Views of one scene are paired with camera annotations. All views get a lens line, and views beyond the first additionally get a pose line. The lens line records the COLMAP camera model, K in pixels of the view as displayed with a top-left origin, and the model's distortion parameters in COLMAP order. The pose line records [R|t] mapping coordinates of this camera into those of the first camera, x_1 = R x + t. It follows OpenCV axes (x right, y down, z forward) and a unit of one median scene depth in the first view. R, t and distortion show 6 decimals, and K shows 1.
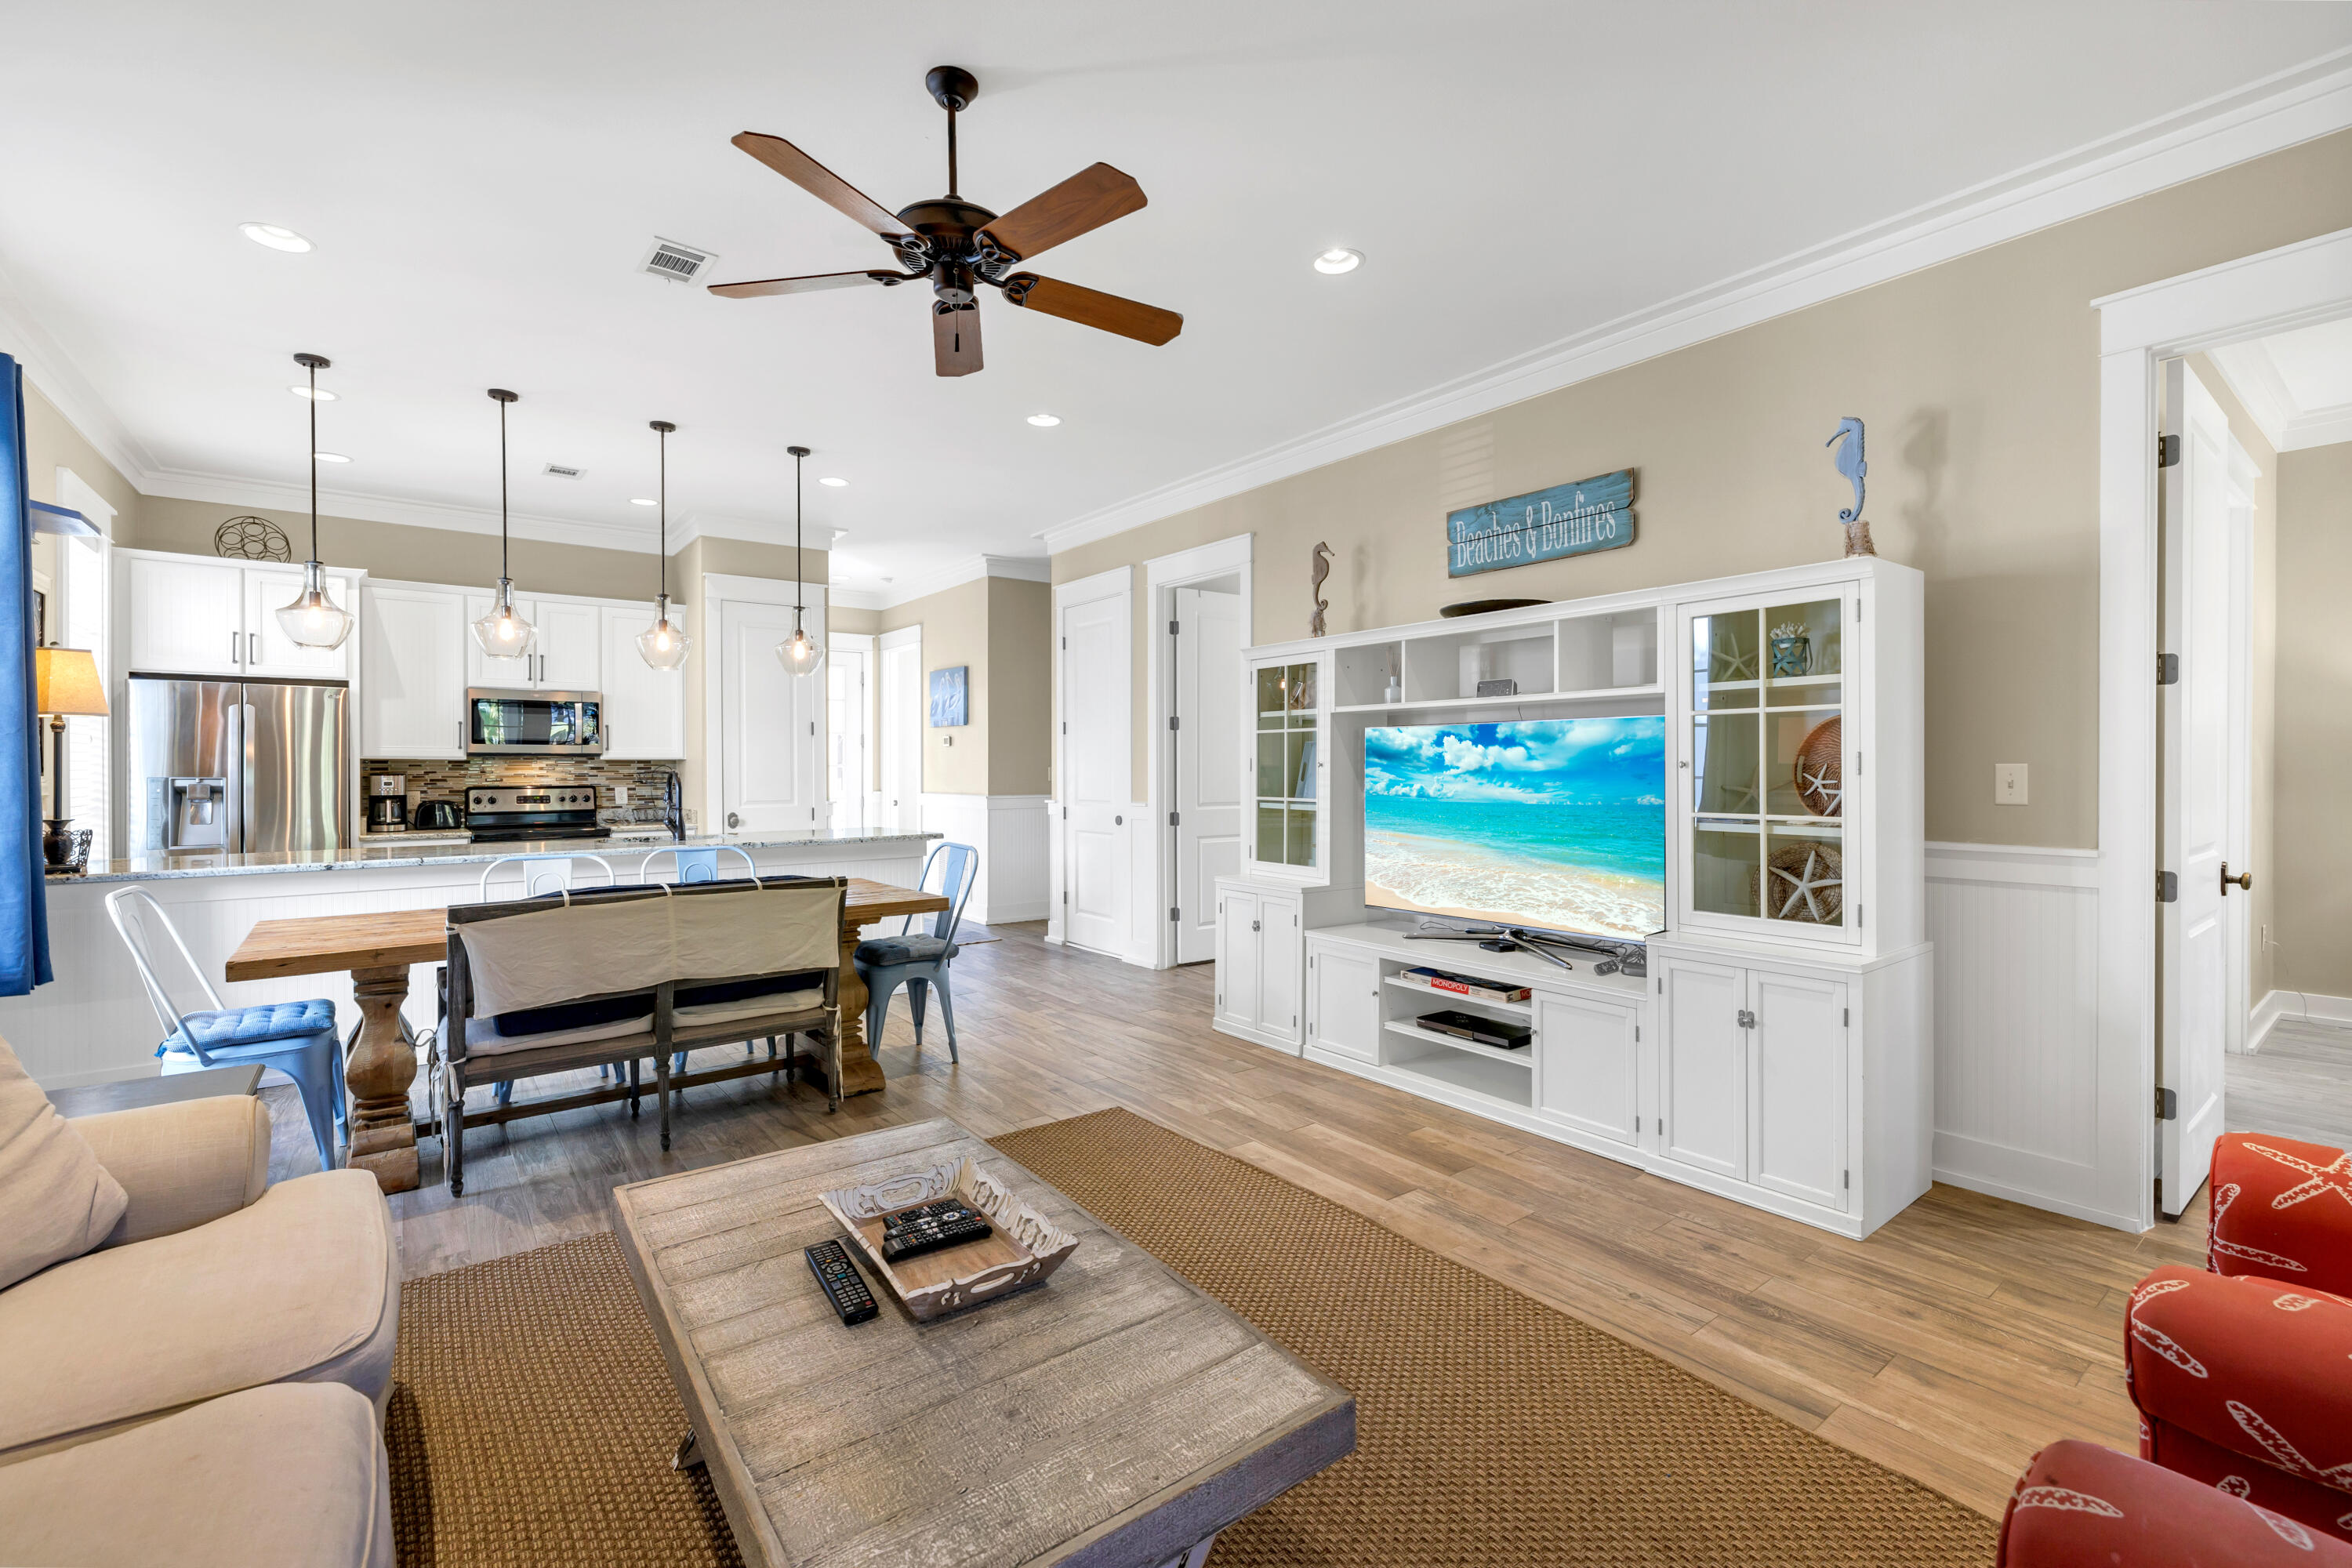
lens RADIAL K [[1009.6, 0, 1161.7], [0, 1009.6, 772.4], [0, 0, 1]] dist [0.002119, 0.000304]
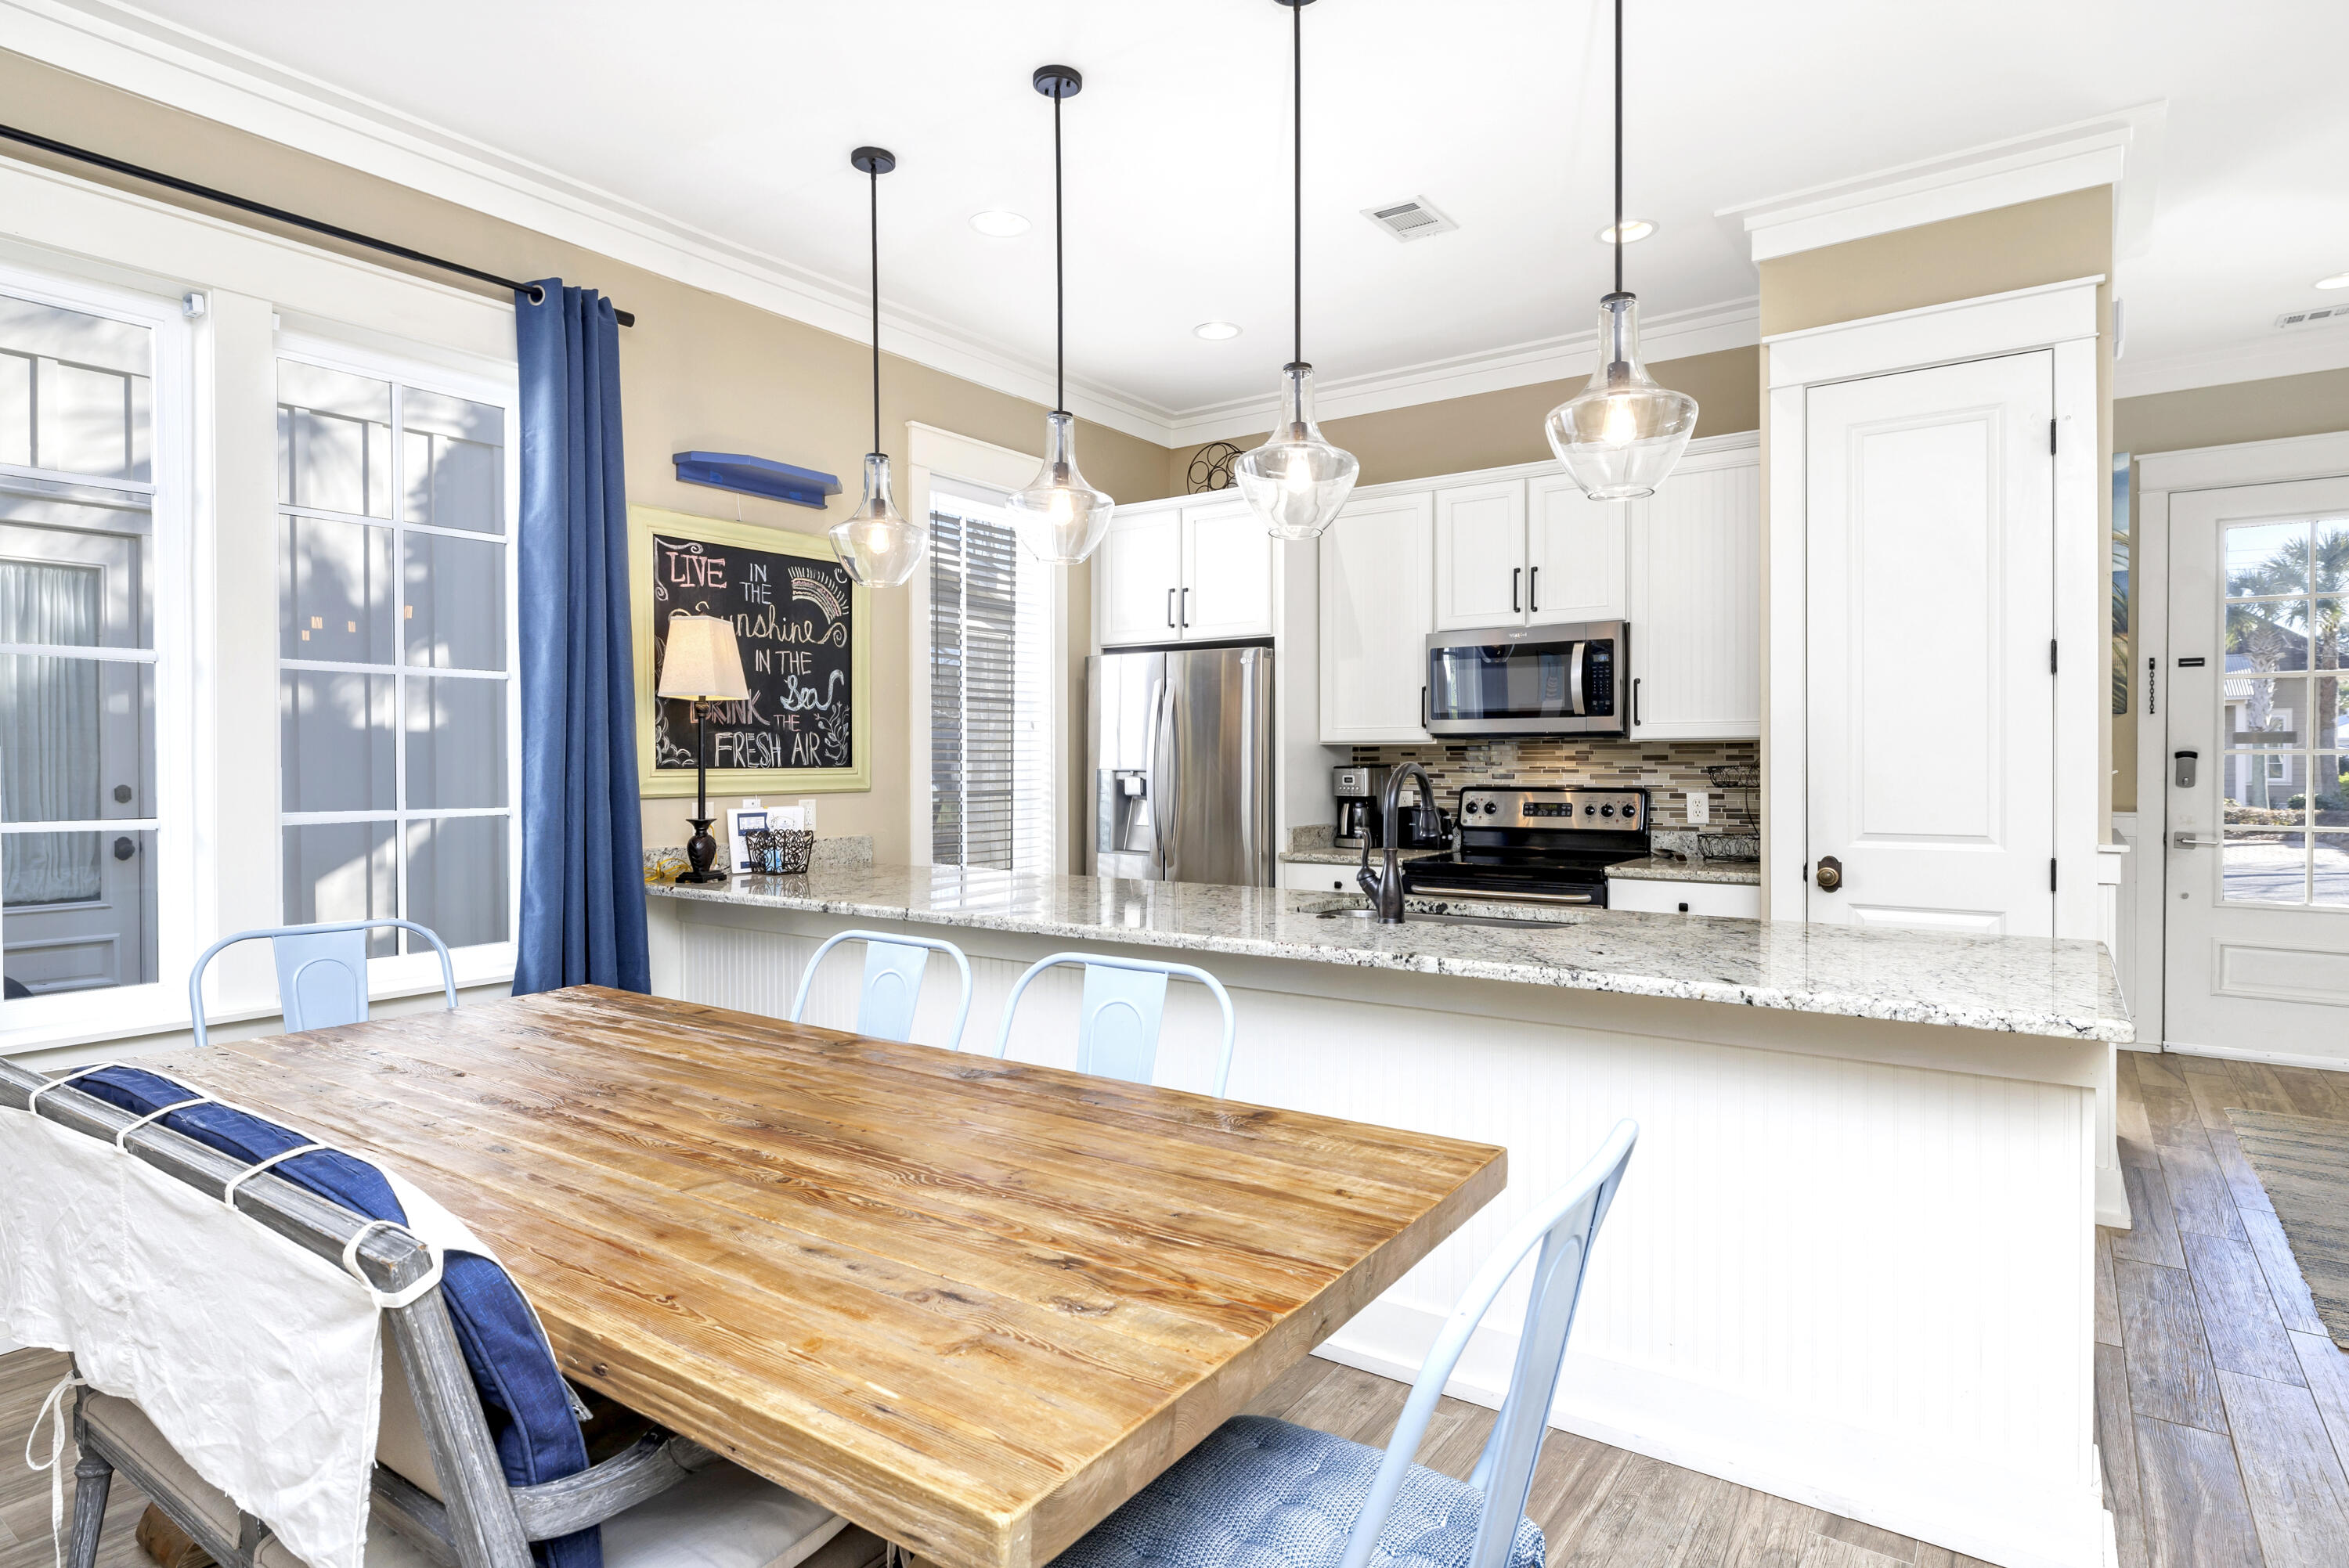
lens RADIAL K [[1185.3, 0, 1172.3], [0, 1185.3, 766.8], [0, 0, 1]] dist [0.005641, 0.000798]
pose [[0.281820, 0.006566, -0.959445, -0.010463], [-0.002000, 0.999978, 0.006255, -0.003532], [0.959465, 0.000156, 0.281827, 0.805287]]
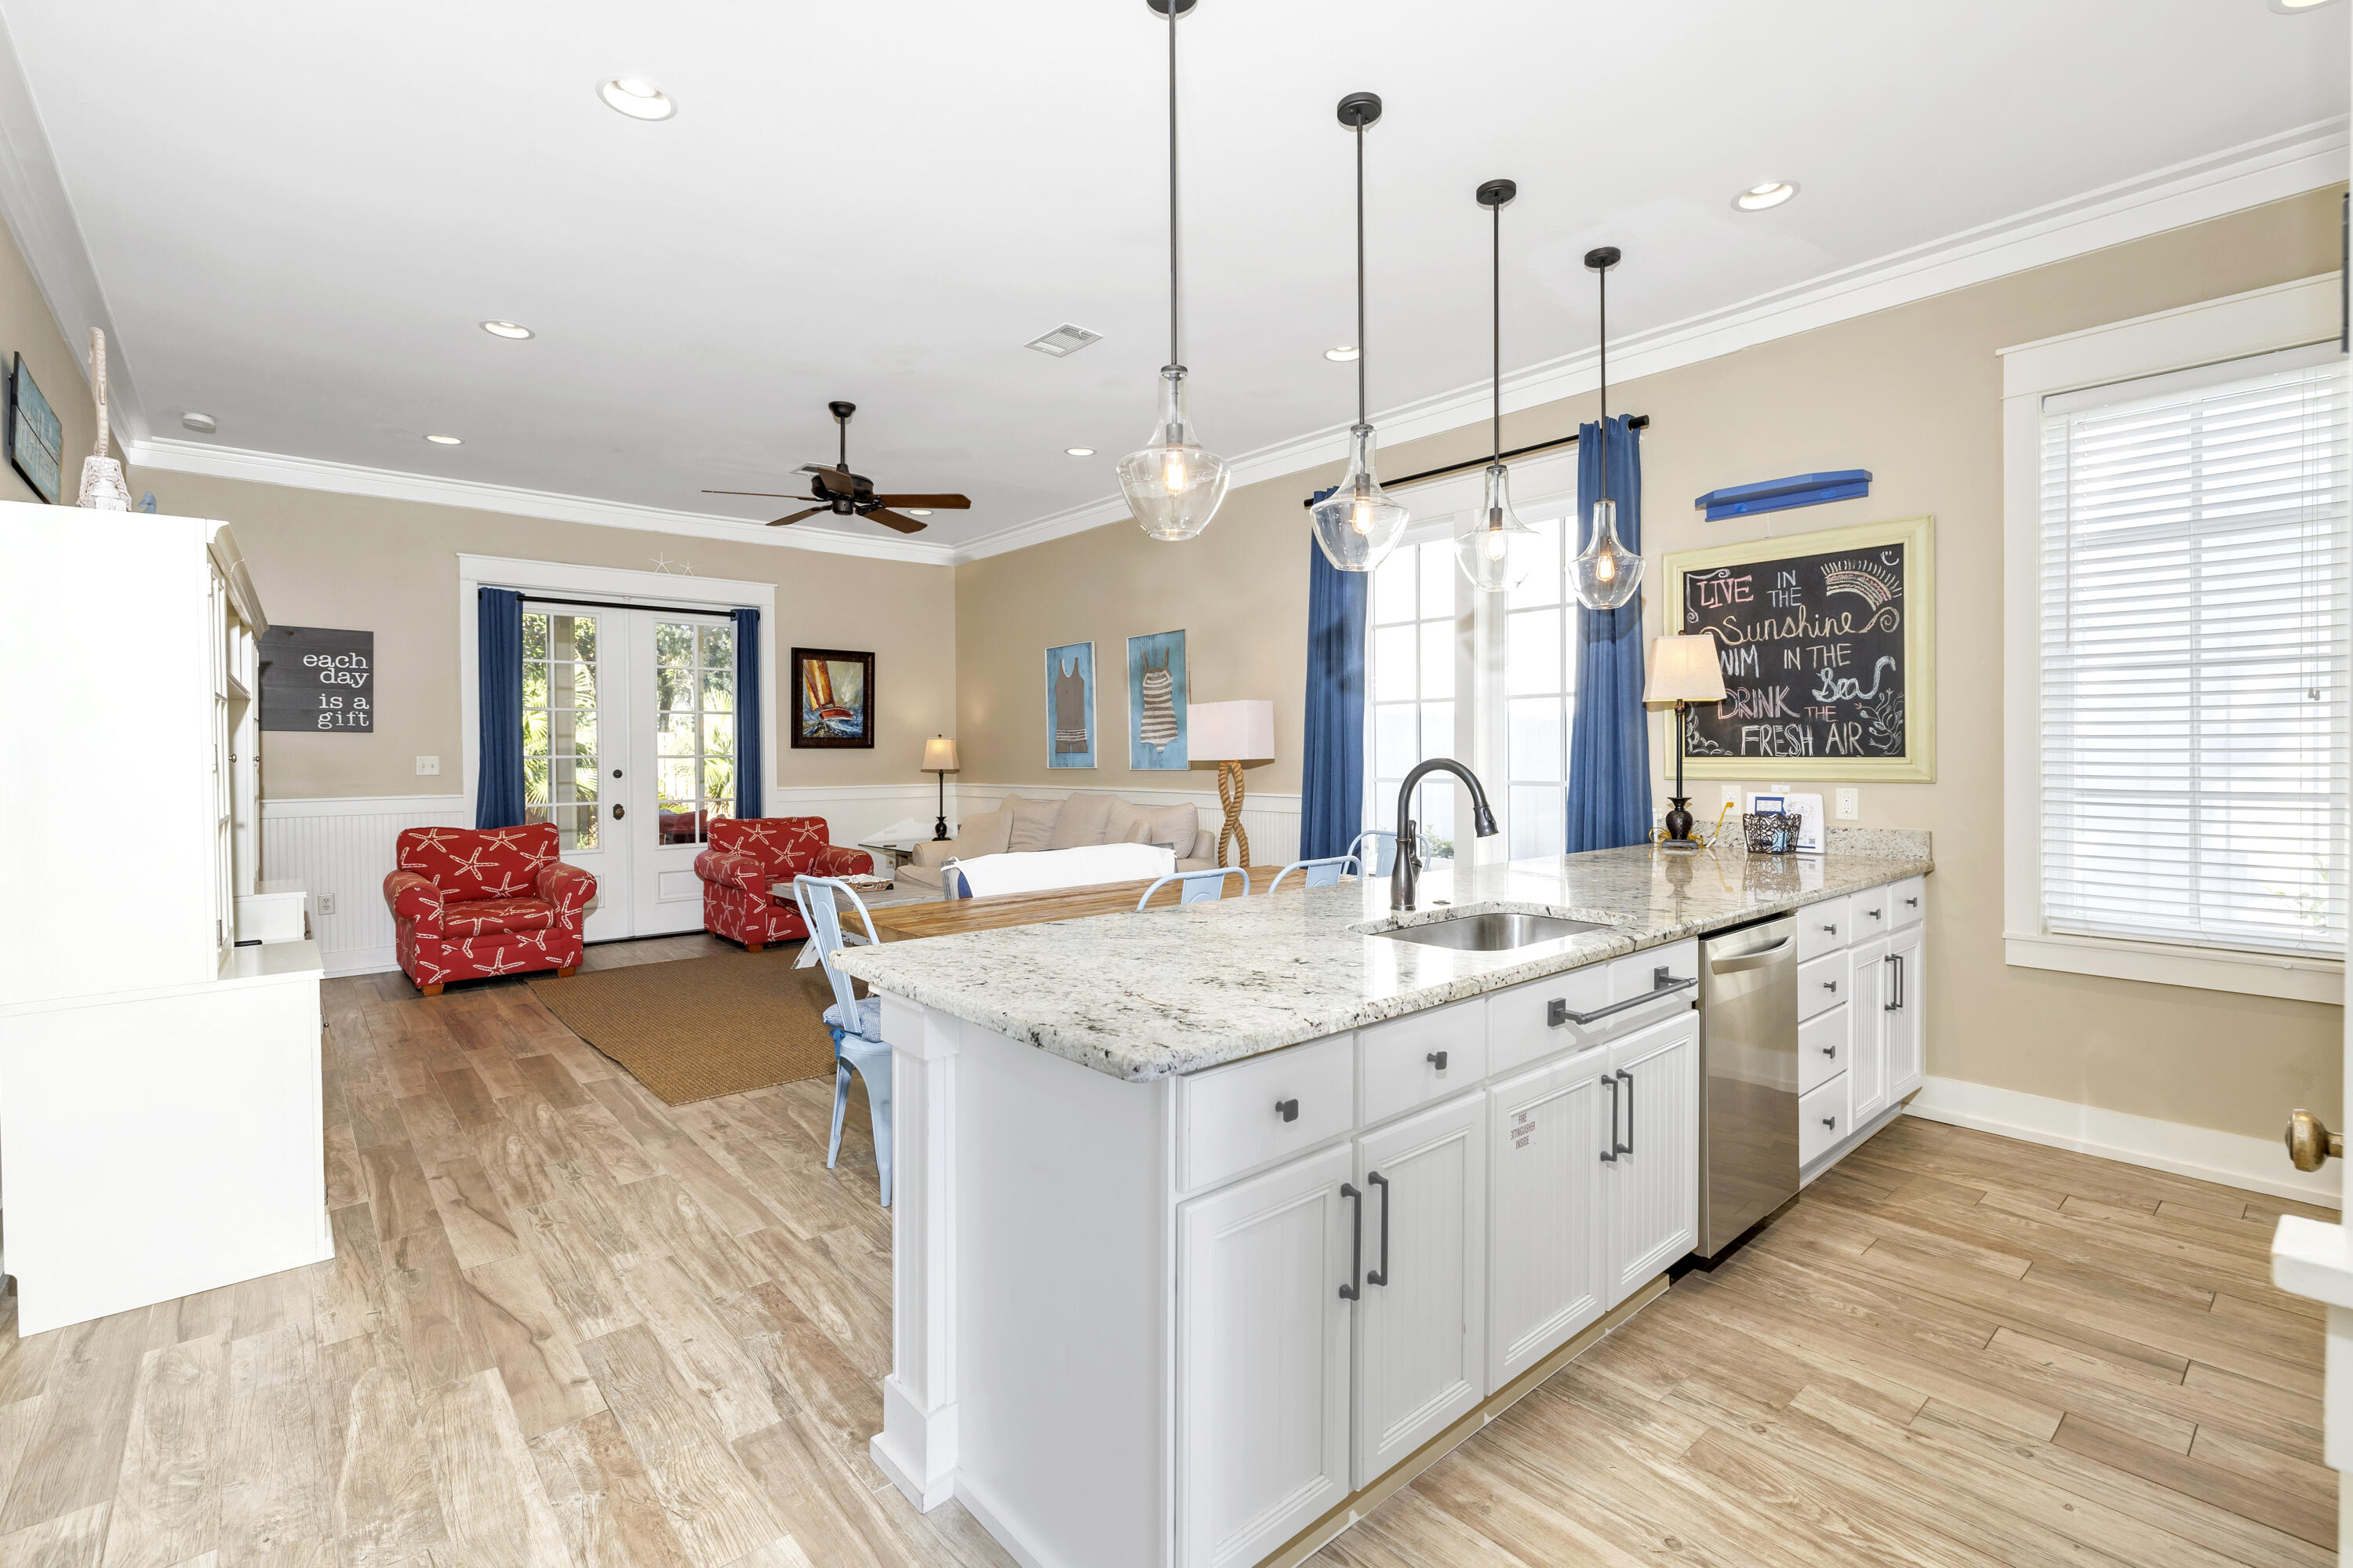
lens RADIAL K [[1143.4, 0, 1161.3], [0, 1143.4, 769.8], [0, 0, 1]] dist [0.010198, -0.000164]
pose [[-0.999001, 0.010317, -0.043491, -0.352458], [0.009363, 0.999712, 0.022080, -0.010547], [0.043707, 0.021651, -0.998810, 1.585656]]
